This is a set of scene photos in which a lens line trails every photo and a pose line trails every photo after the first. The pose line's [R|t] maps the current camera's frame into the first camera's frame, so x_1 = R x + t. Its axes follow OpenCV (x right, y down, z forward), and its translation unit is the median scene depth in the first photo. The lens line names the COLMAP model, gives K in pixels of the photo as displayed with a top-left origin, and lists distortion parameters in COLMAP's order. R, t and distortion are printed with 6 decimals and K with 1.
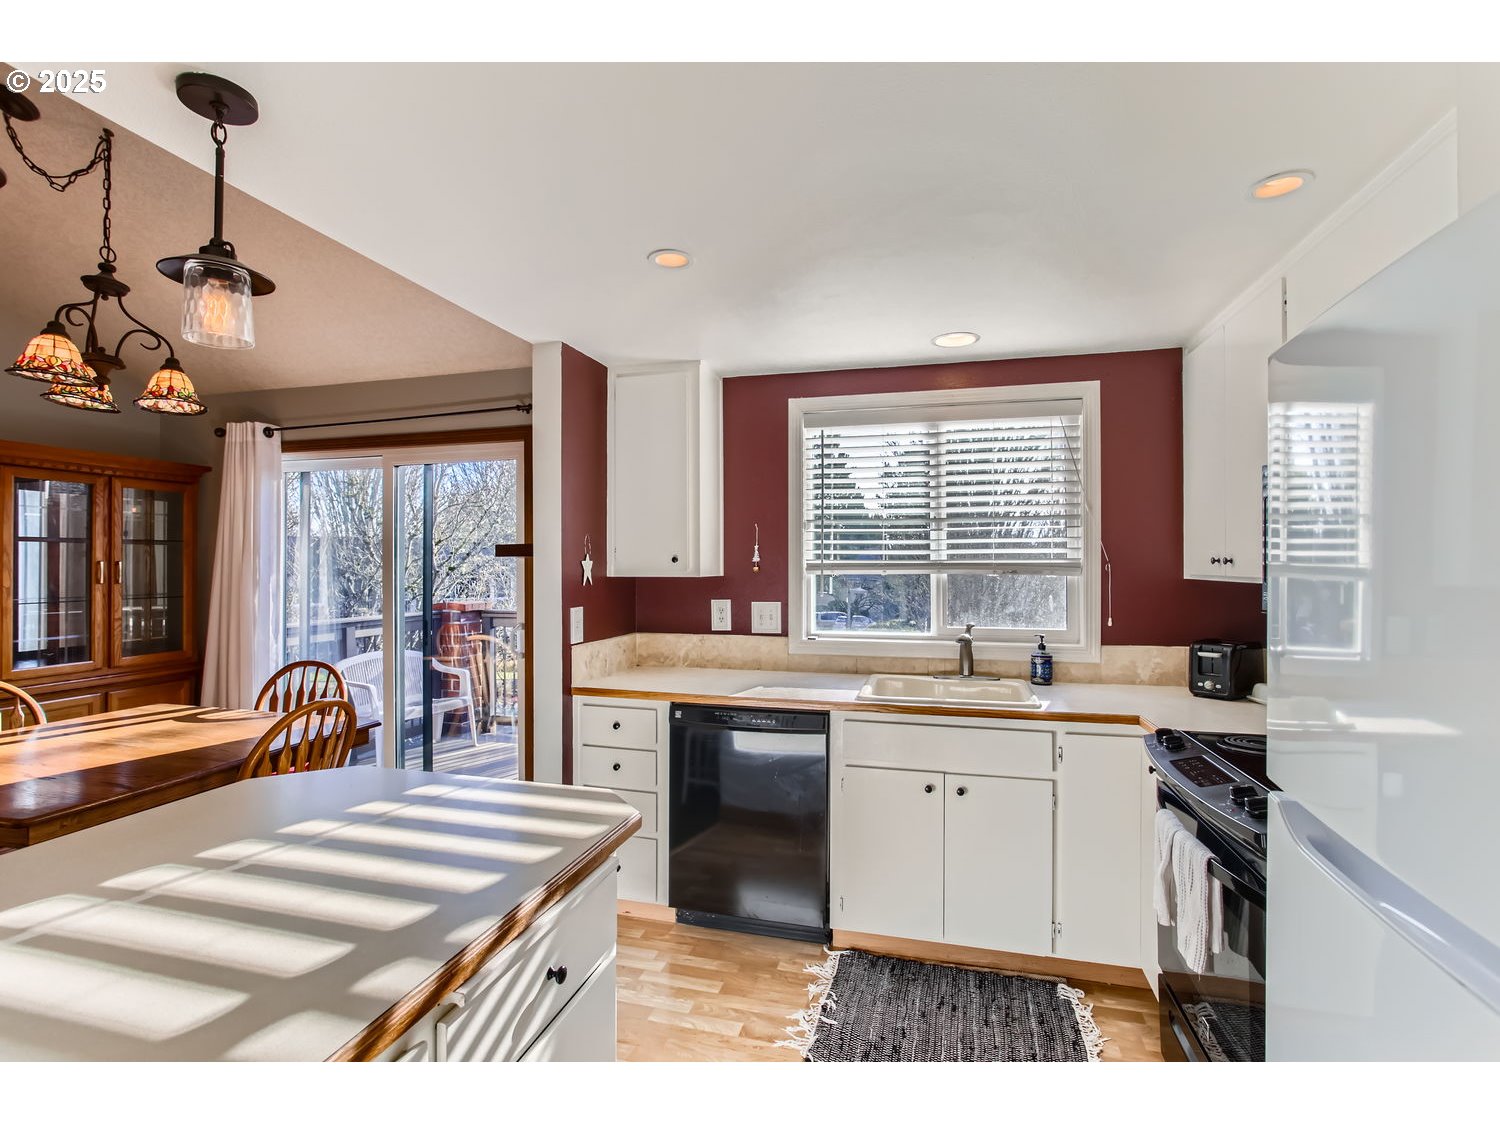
lens RADIAL K [[734.4, 0, 747.2], [0, 734.4, 569.6], [0, 0, 1]] dist [-0.028318, 0.013042]
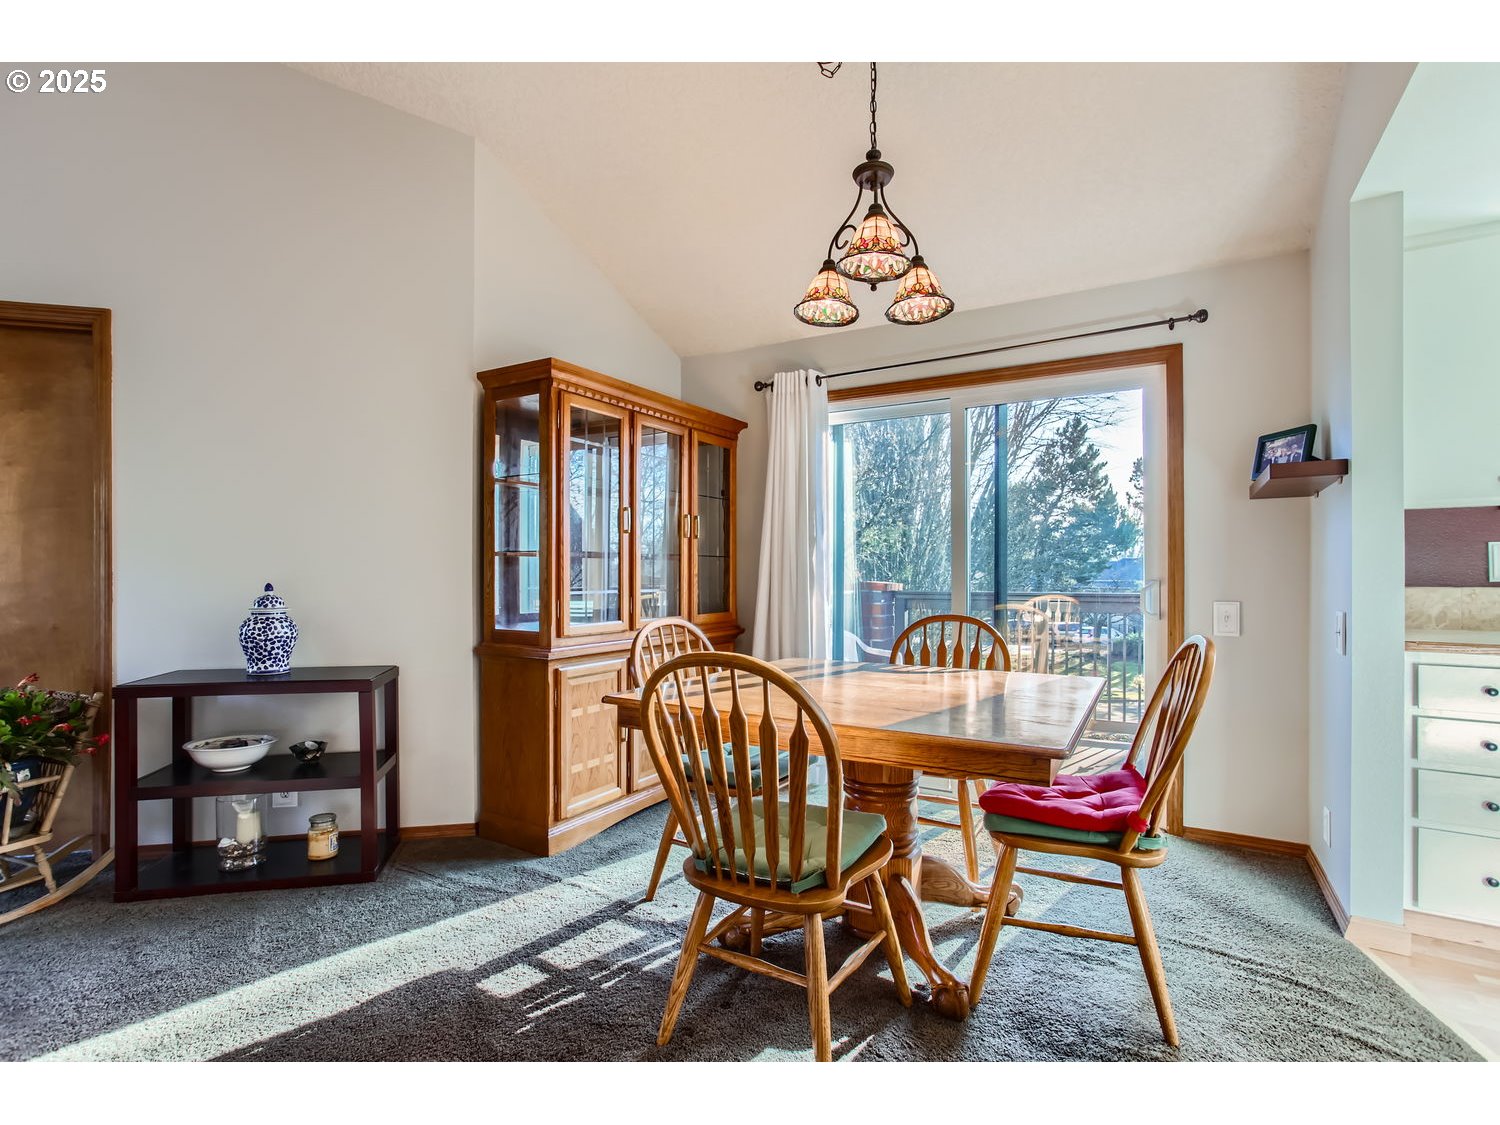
lens RADIAL K [[734.4, 0, 747.5], [0, 734.4, 569.3], [0, 0, 1]] dist [-0.028318, 0.013042]
pose [[0.966740, -0.001054, -0.255758, -0.549433], [-0.001009, 0.999968, -0.007934, 0.069474], [0.255758, 0.007928, 0.966708, 0.063195]]
